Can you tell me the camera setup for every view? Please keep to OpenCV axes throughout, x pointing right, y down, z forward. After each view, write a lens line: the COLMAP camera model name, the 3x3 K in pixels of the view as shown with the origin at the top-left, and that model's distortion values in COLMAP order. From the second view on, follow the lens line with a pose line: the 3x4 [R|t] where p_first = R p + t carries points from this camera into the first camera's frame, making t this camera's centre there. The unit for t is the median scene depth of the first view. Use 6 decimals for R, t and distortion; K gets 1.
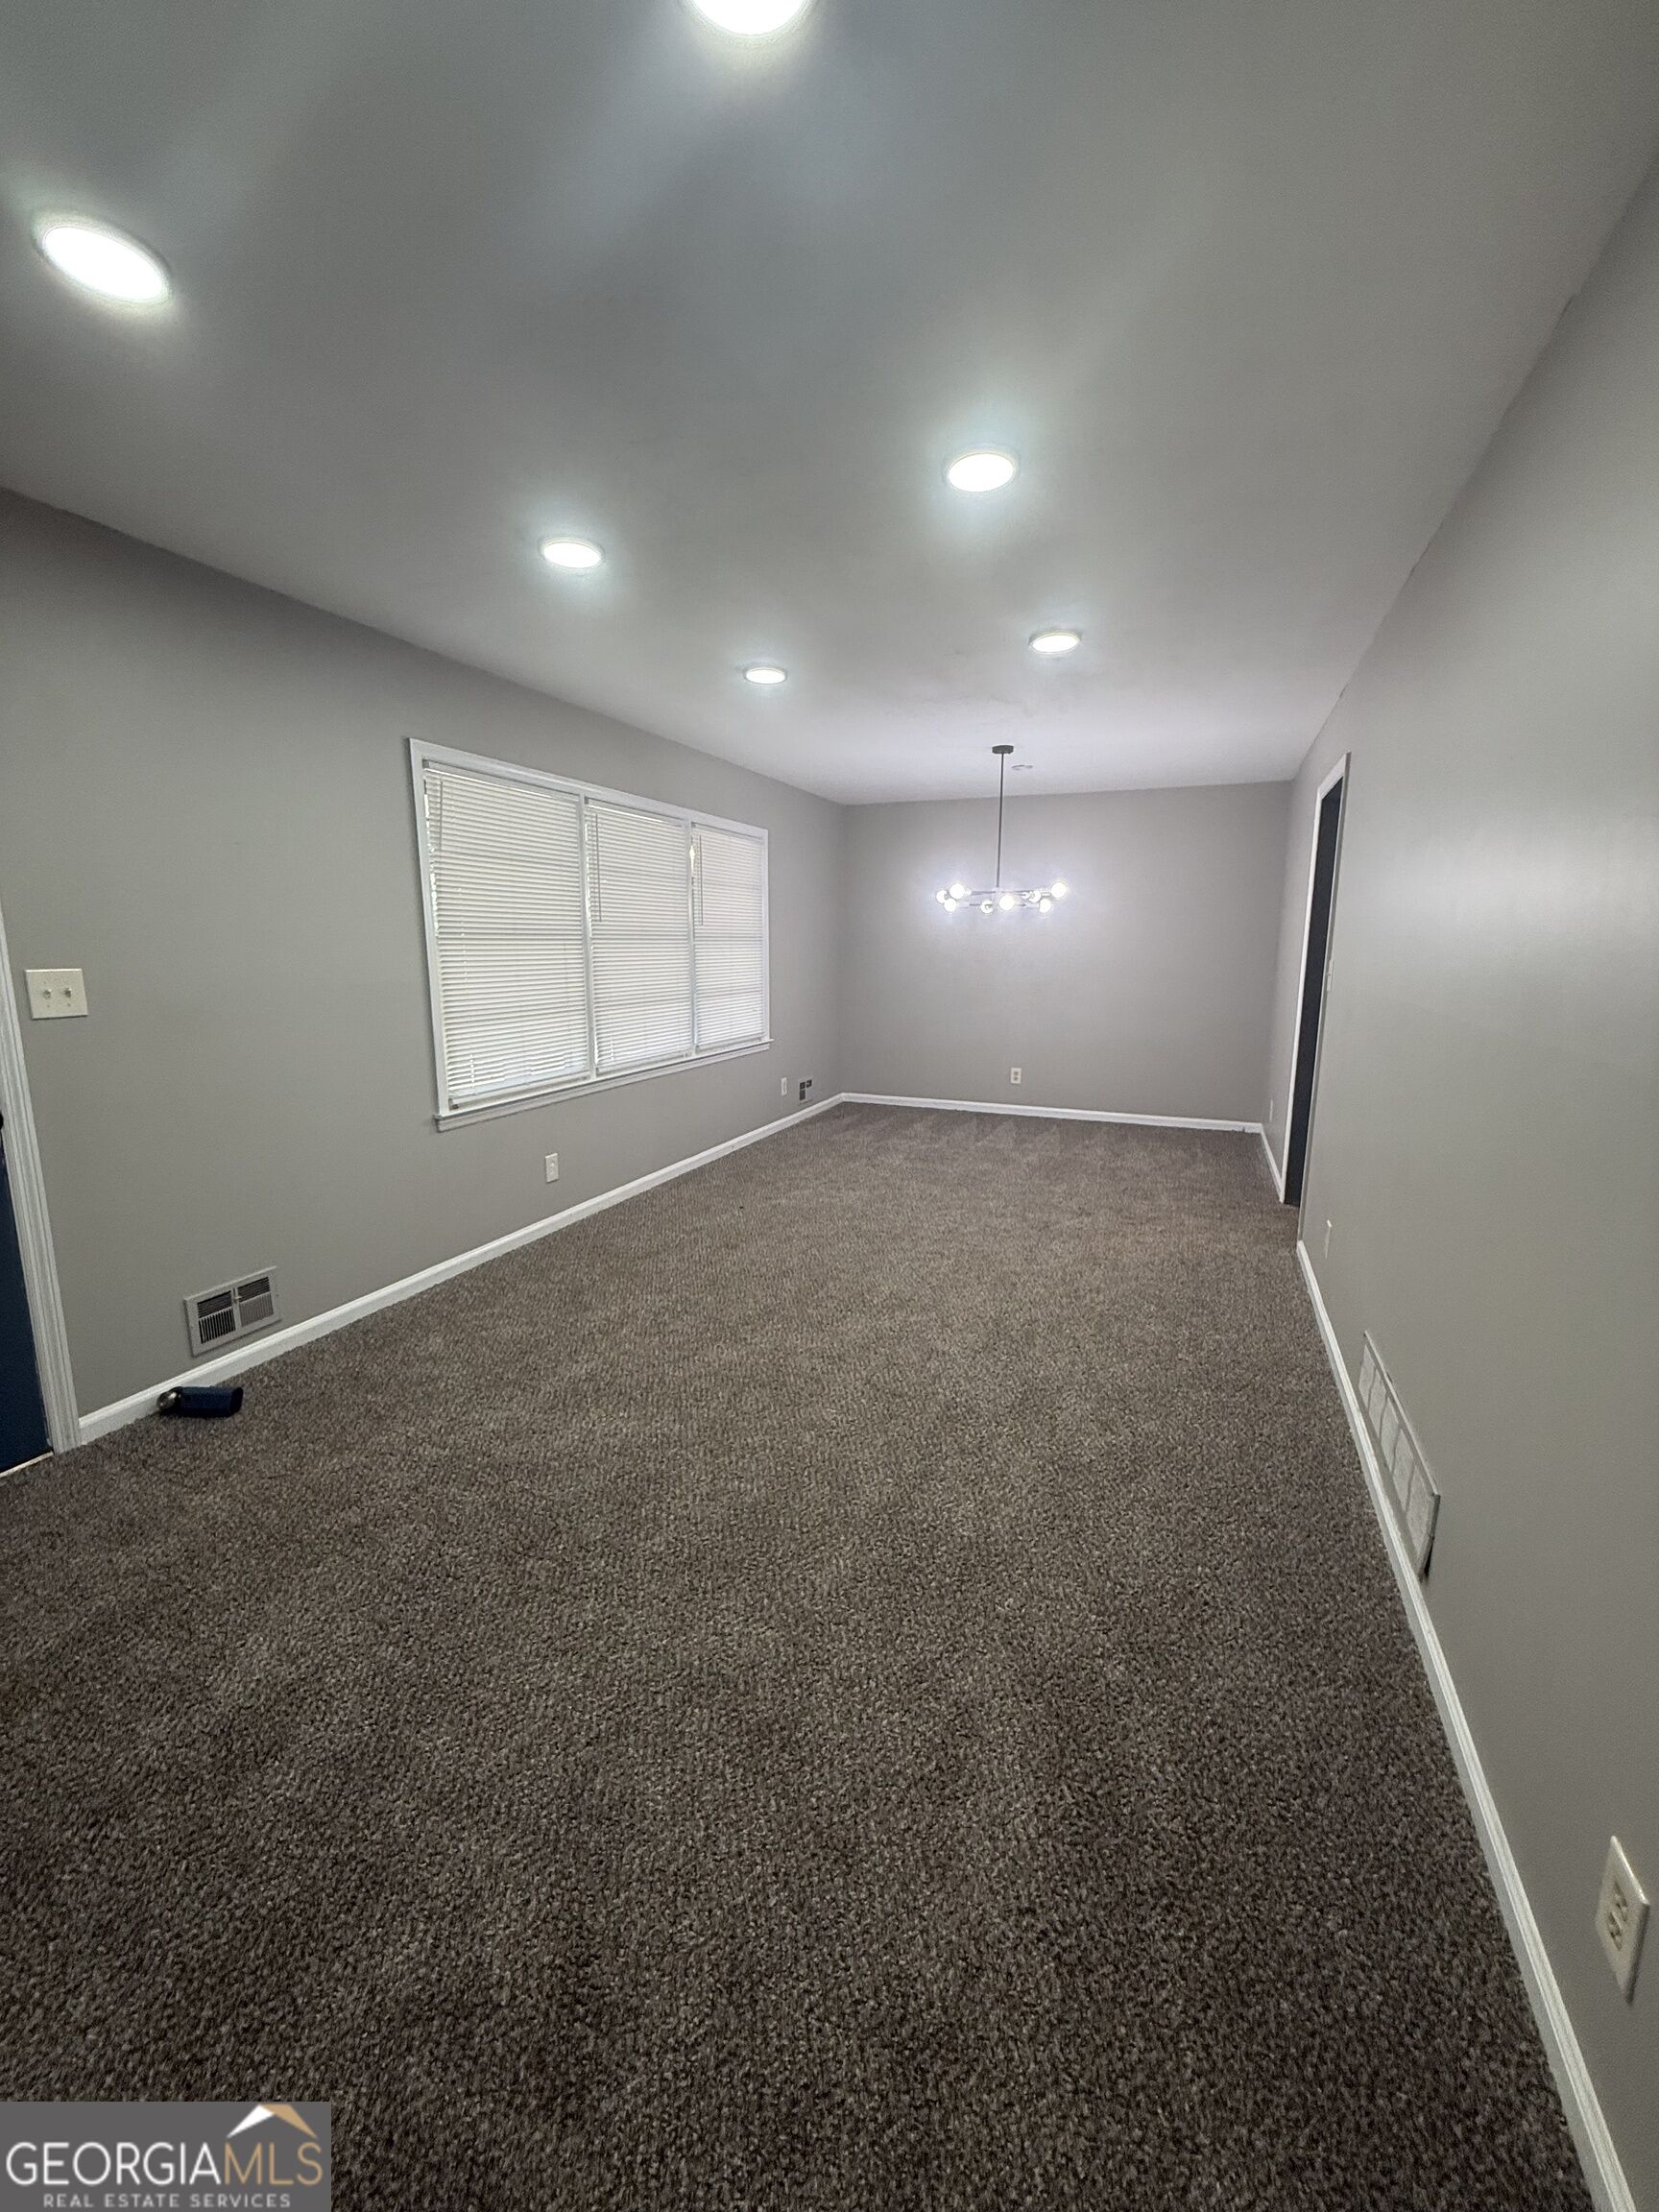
lens RADIAL K [[885.8, 0, 829.5], [0, 885.8, 1106.0], [0, 0, 1]] dist [-0.002175, -0.000088]
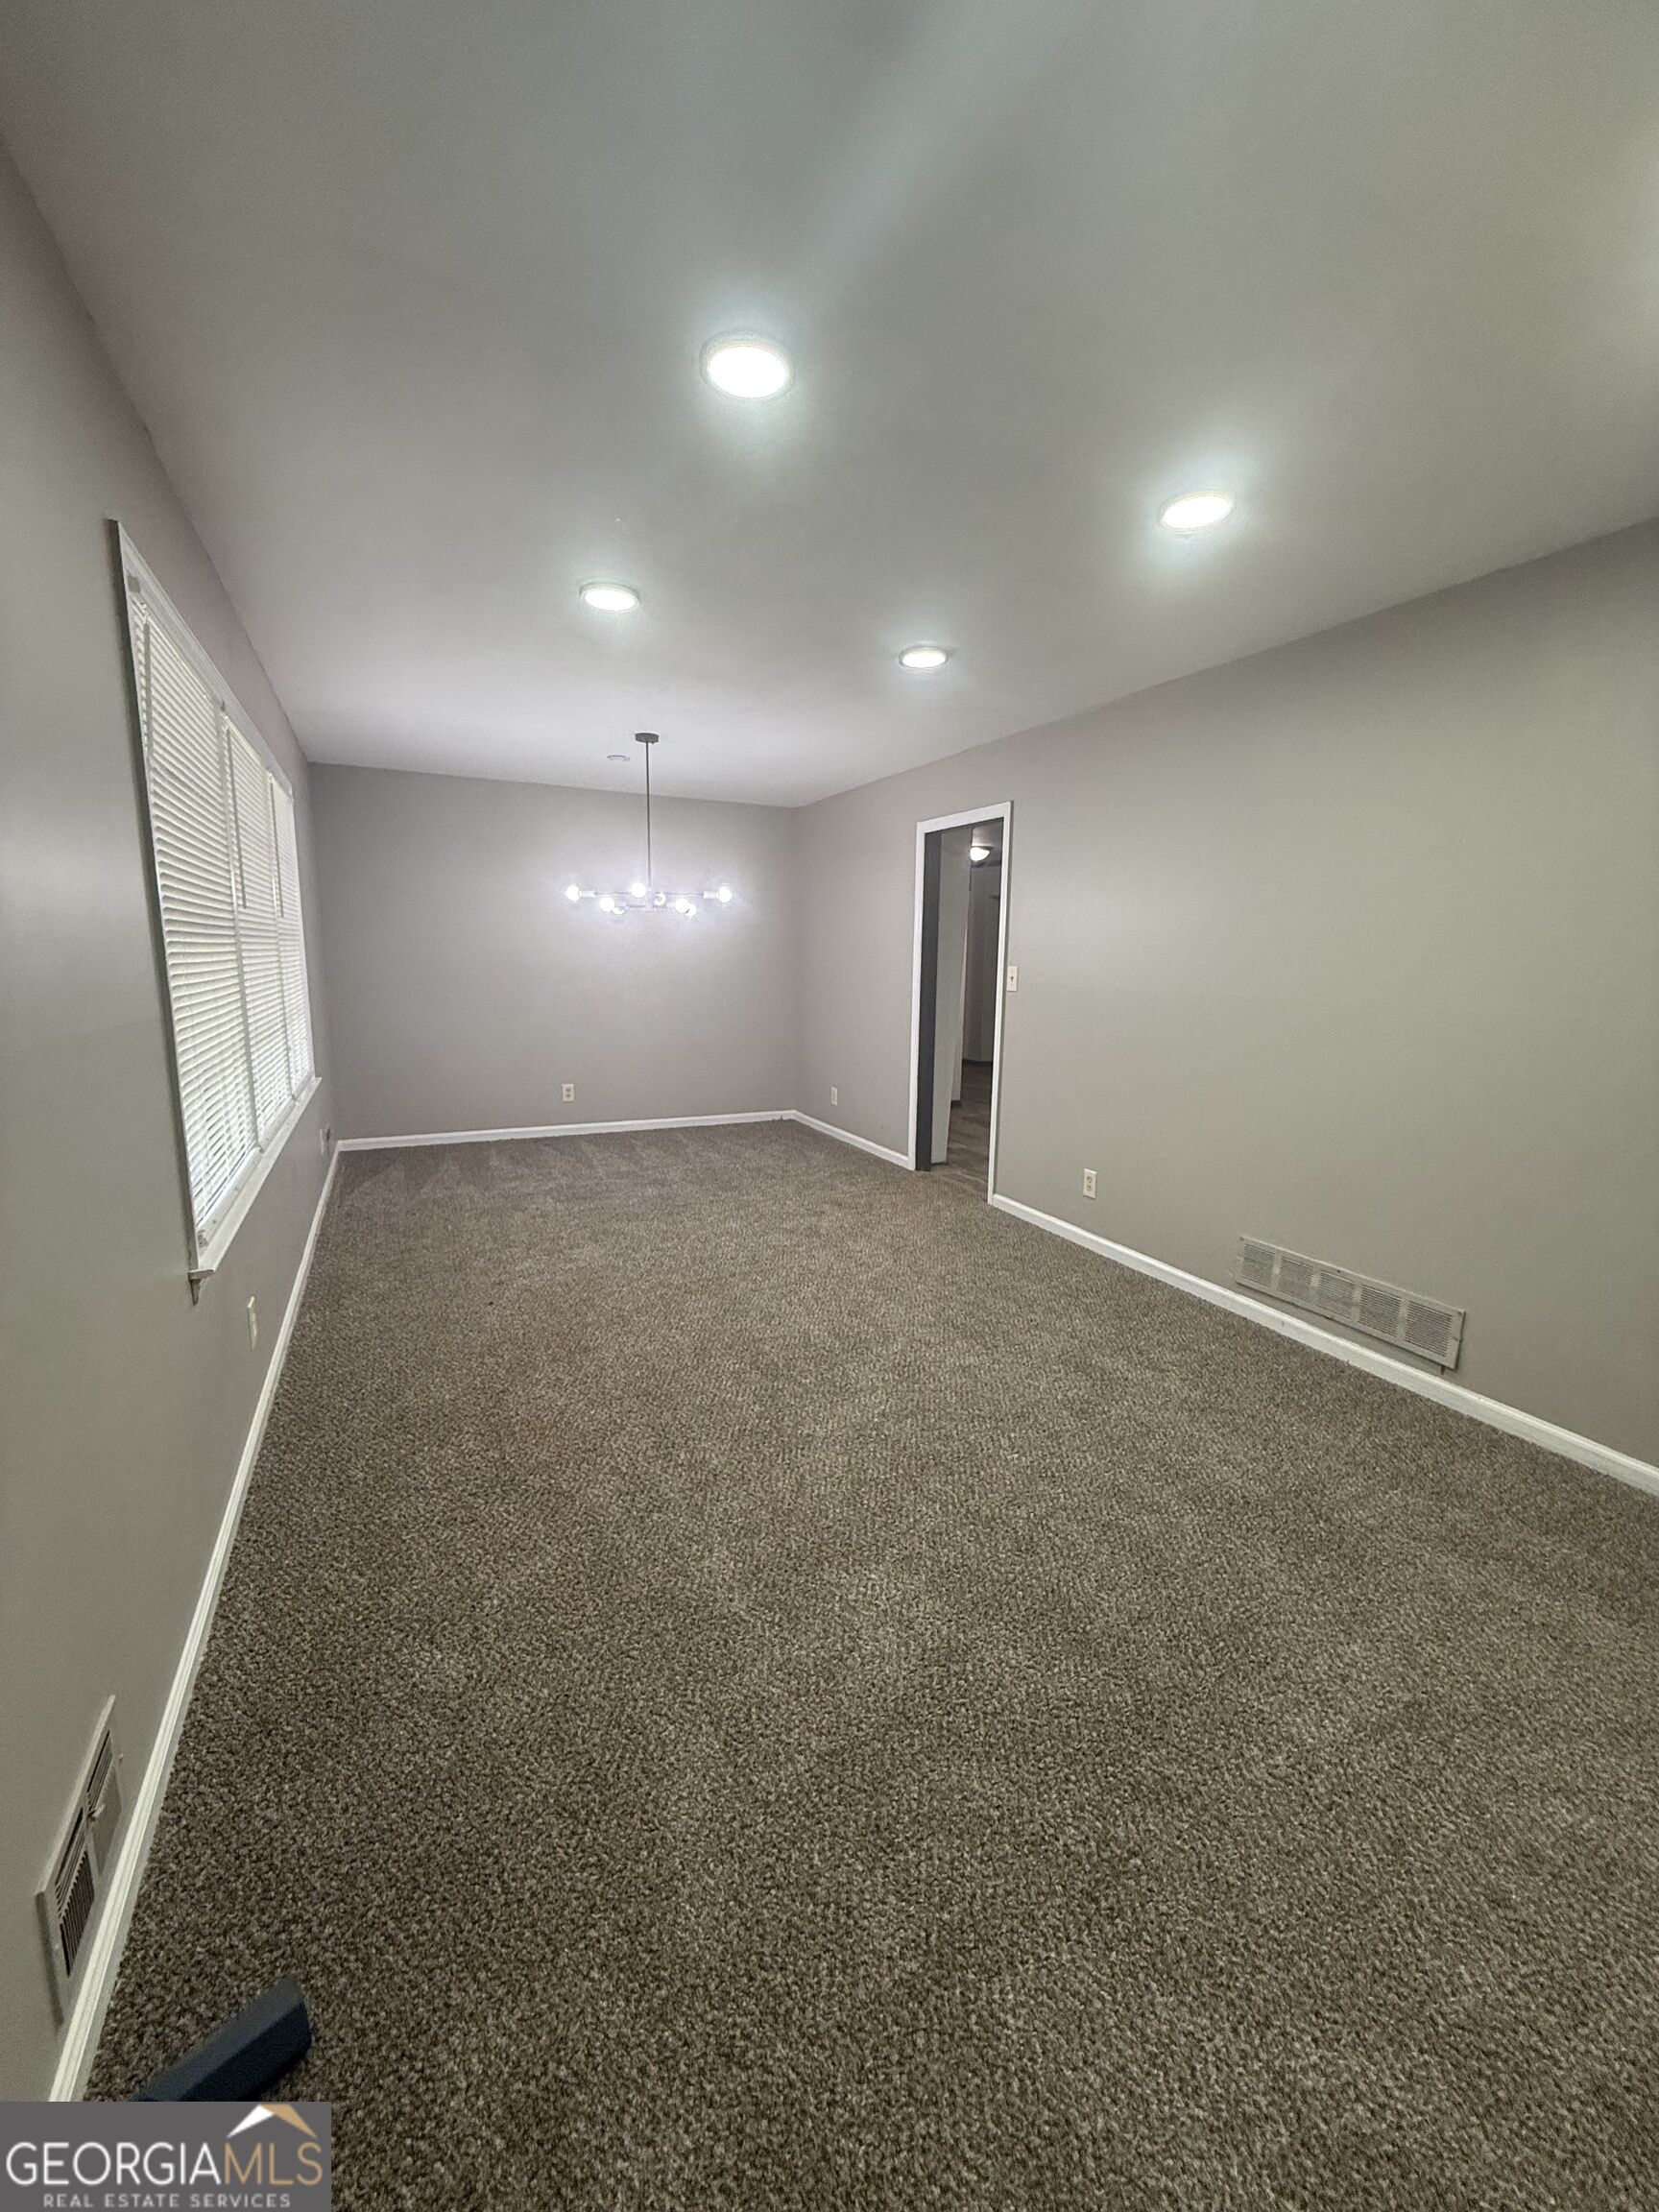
lens RADIAL K [[885.8, 0, 829.5], [0, 885.8, 1106.0], [0, 0, 1]] dist [-0.002175, -0.000088]
pose [[0.662268, -0.120373, 0.739534, -0.476614], [0.123492, 0.991048, 0.050723, -0.055532], [-0.739020, 0.057734, 0.671205, 0.311257]]
